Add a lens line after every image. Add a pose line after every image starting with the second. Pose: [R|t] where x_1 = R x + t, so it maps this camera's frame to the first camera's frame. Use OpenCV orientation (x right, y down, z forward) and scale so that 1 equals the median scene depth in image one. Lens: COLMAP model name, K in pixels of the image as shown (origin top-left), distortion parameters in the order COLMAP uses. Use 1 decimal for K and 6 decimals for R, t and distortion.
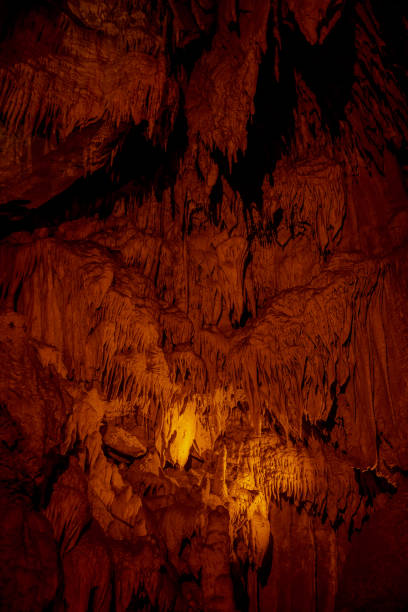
lens RADIAL K [[582.3, 0, 204.0], [0, 582.3, 306.0], [0, 0, 1]] dist [-0.001959, -0.000424]
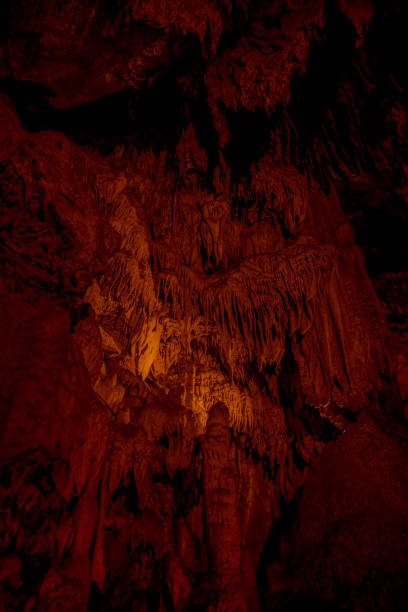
lens RADIAL K [[418.0, 0, 204.0], [0, 418.0, 306.0], [0, 0, 1]] dist [-0.003126, -0.000491]
pose [[0.929281, 0.247558, 0.274137, -0.169204], [-0.226526, 0.968174, -0.106418, 0.197815], [-0.291757, 0.036793, 0.955784, 0.247655]]
